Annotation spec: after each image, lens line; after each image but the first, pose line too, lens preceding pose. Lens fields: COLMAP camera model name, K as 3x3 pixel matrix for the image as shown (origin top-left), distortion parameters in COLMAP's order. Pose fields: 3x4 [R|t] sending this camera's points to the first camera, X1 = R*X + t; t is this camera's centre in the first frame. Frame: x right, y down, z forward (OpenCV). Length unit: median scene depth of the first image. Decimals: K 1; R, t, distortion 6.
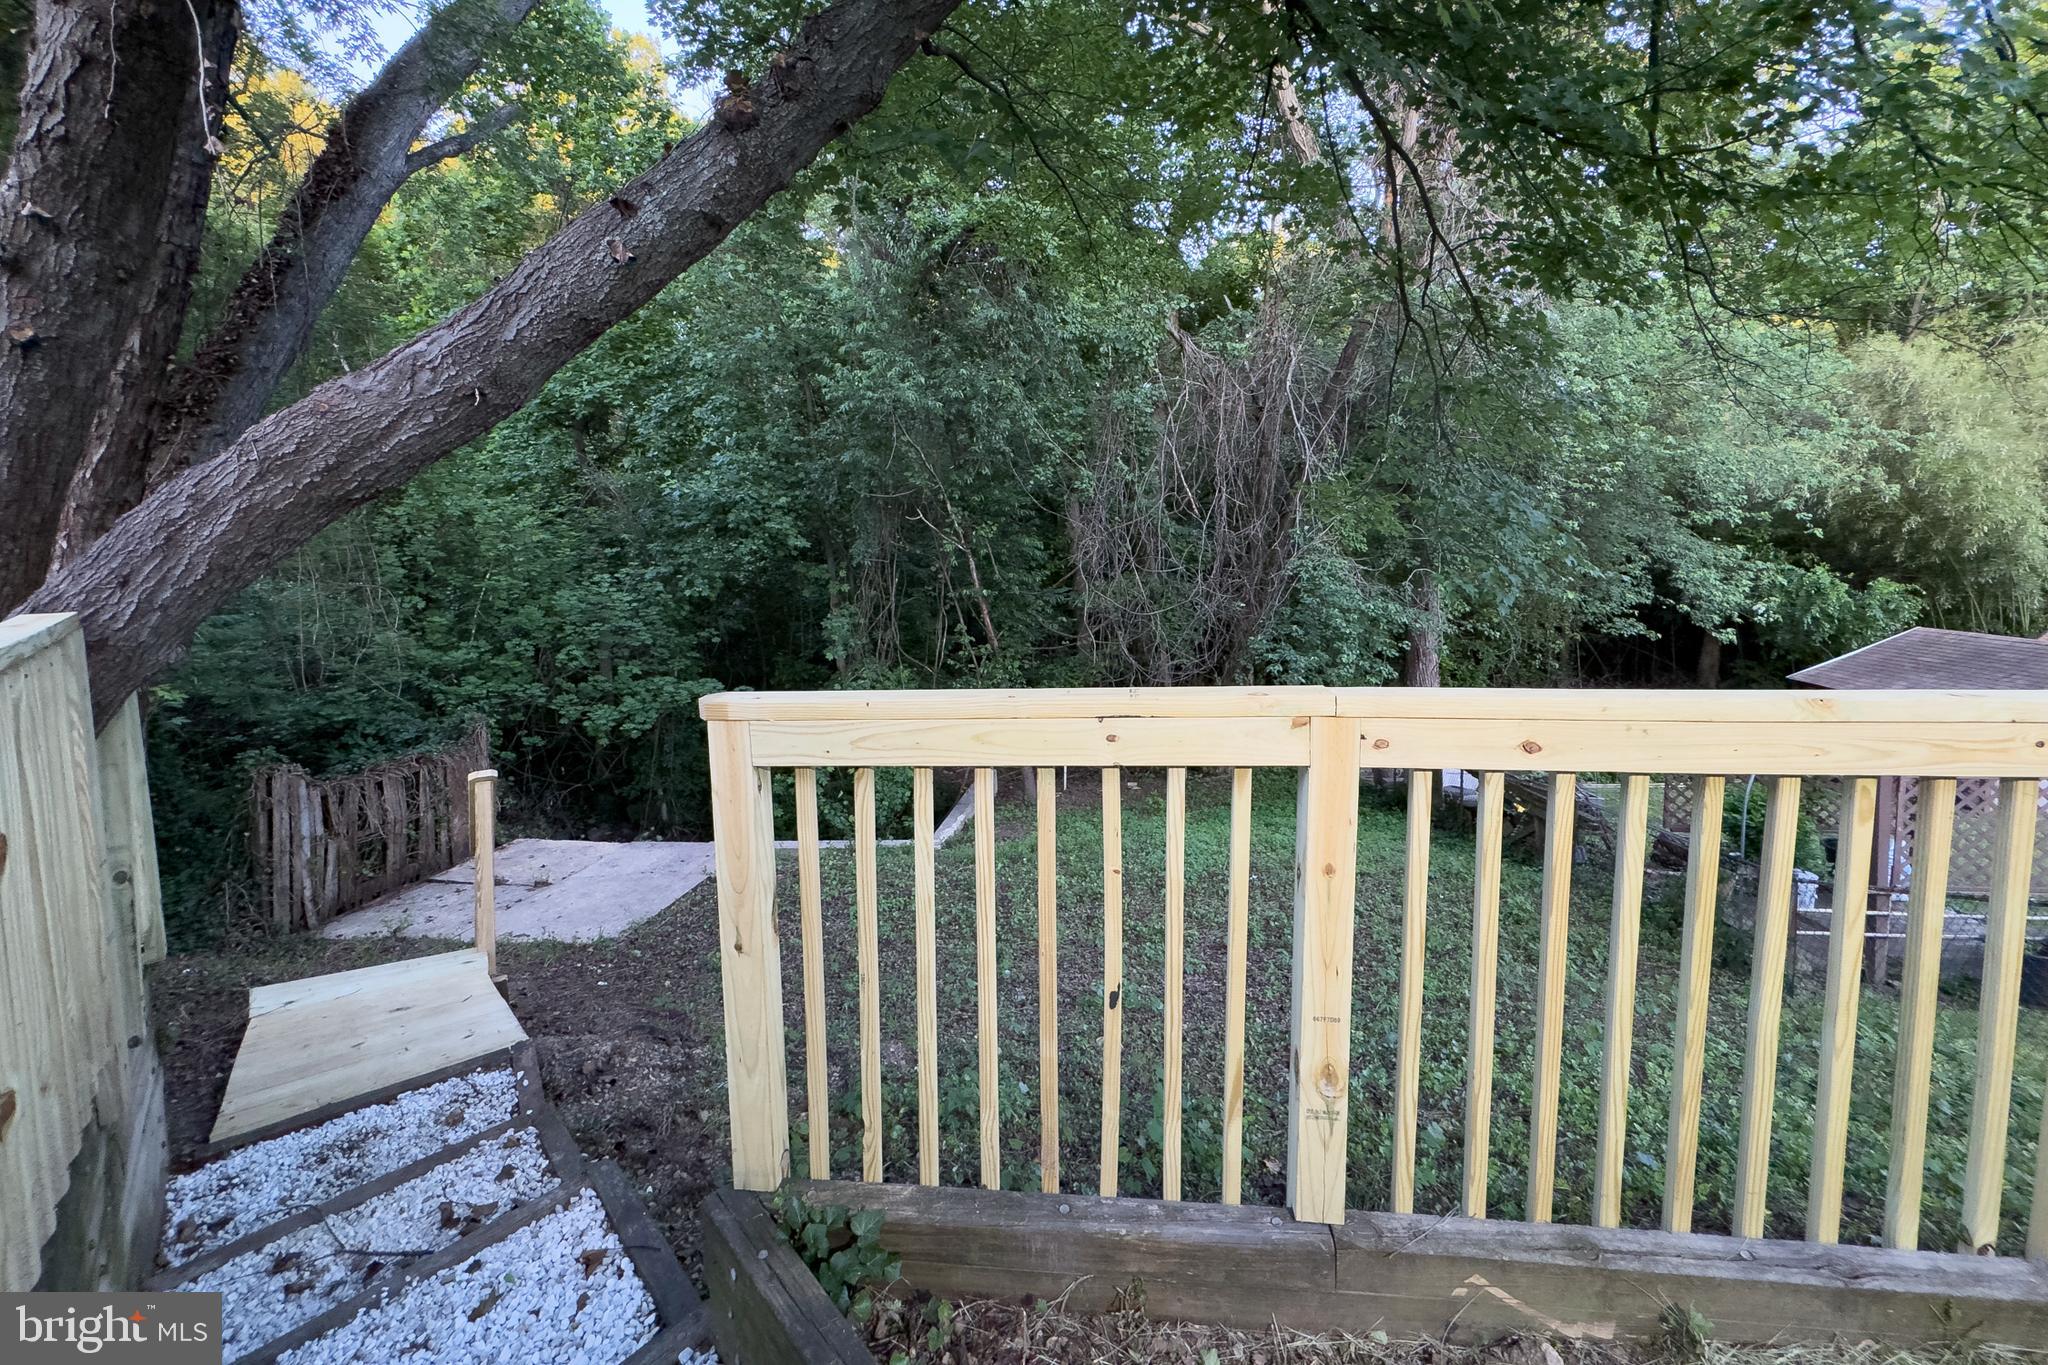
lens RADIAL K [[827.1, 0, 1024.4], [0, 827.1, 679.0], [0, 0, 1]] dist [-0.000726, -0.000081]
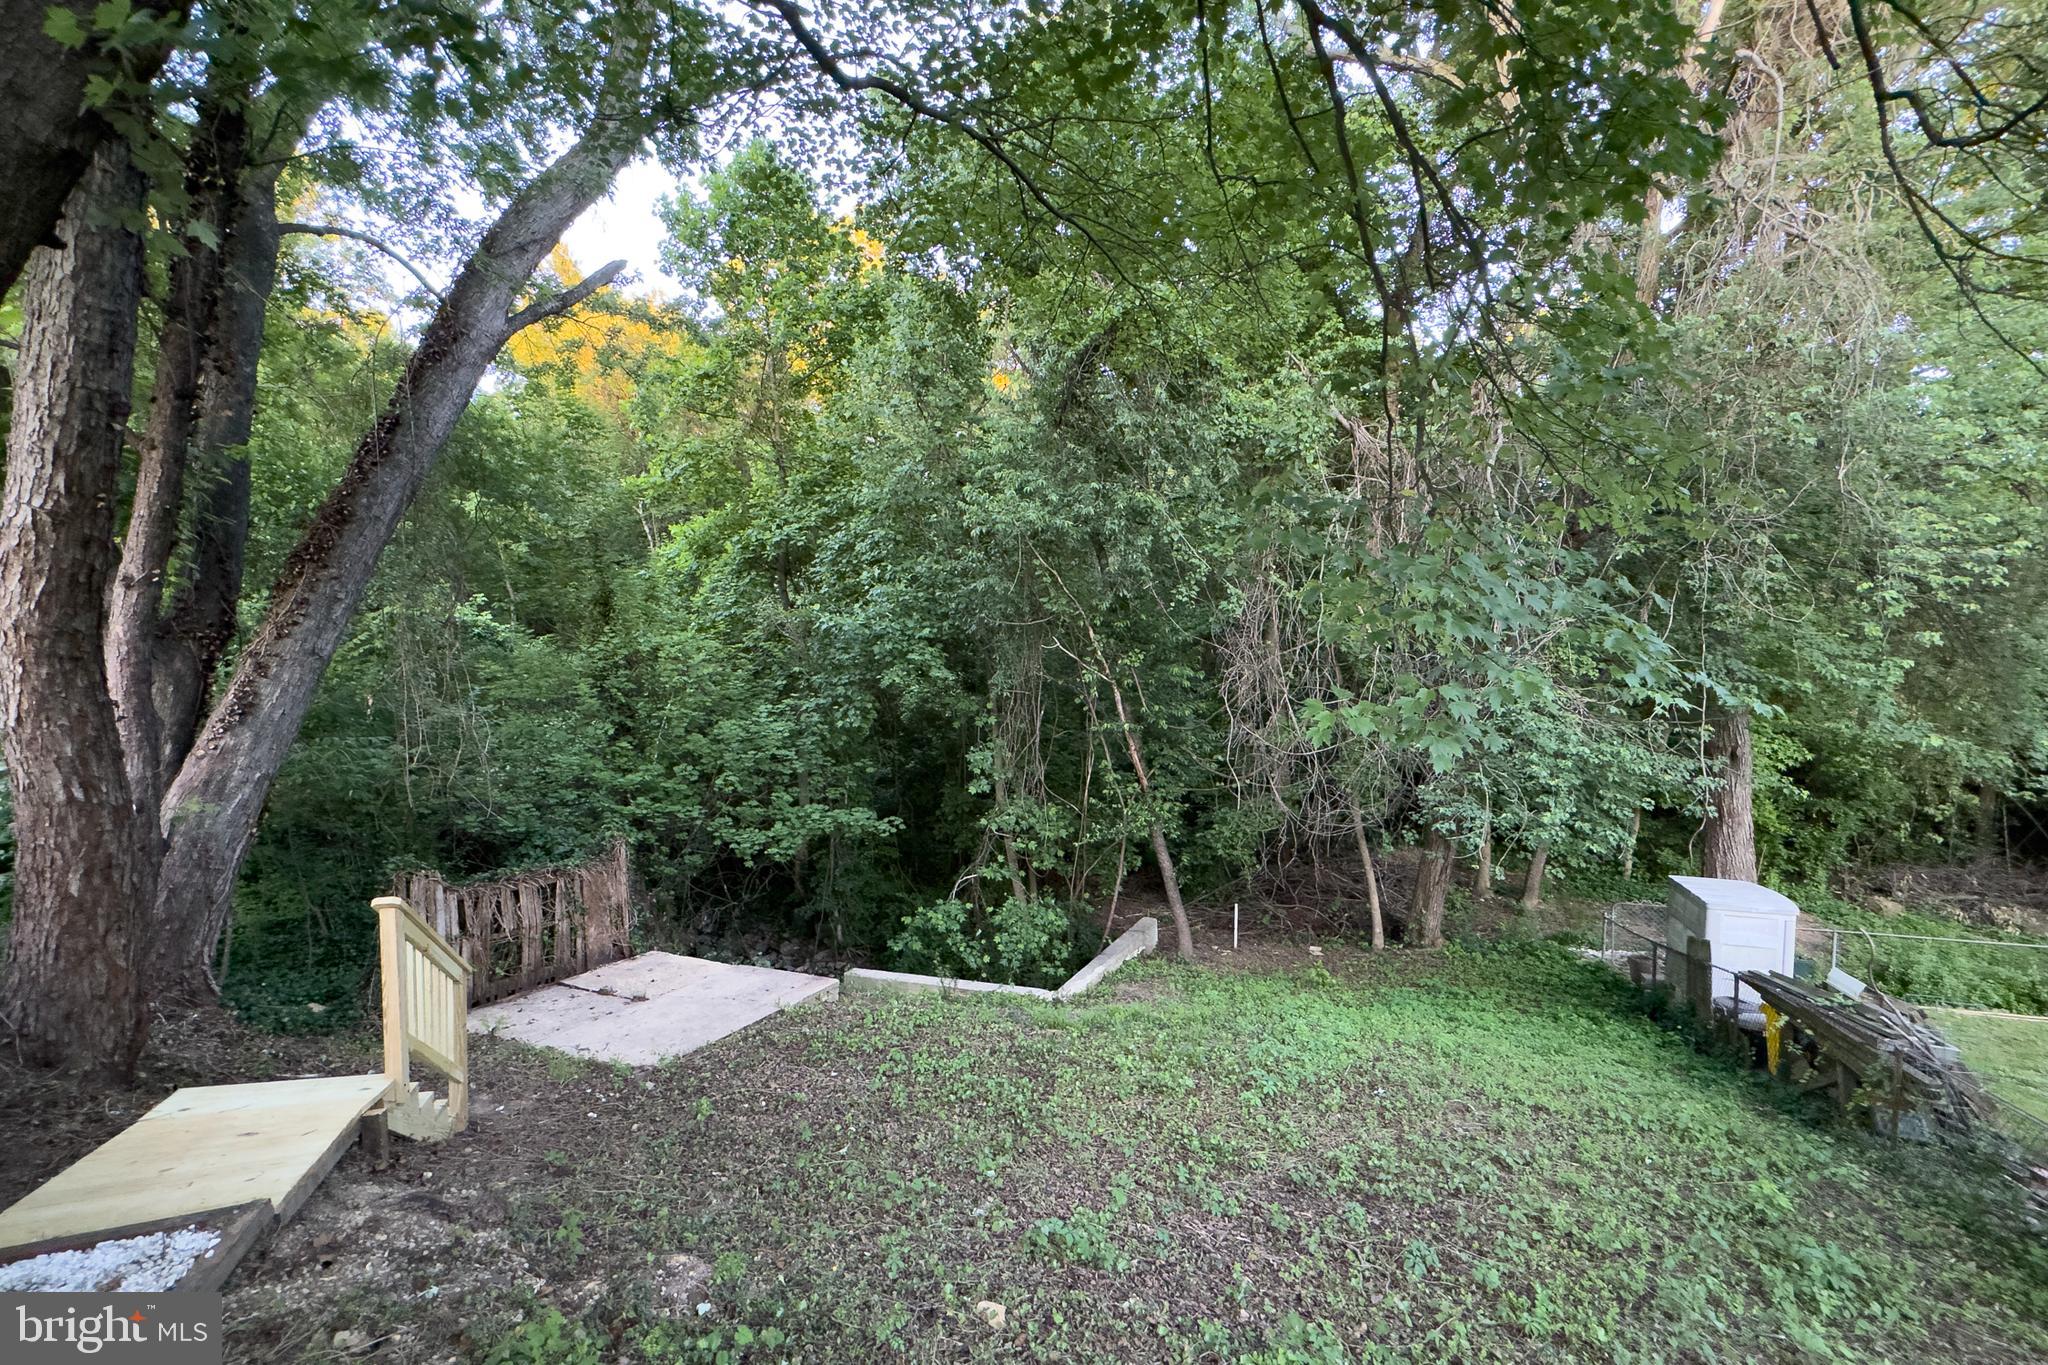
lens RADIAL K [[827.1, 0, 1018.4], [0, 827.1, 797.3], [0, 0, 1]] dist [-0.000726, -0.000081]
pose [[0.951433, 0.038107, -0.305489, 0.131588], [-0.043946, 0.998959, -0.012258, -0.010790], [0.304704, 0.025087, 0.952117, 0.102871]]
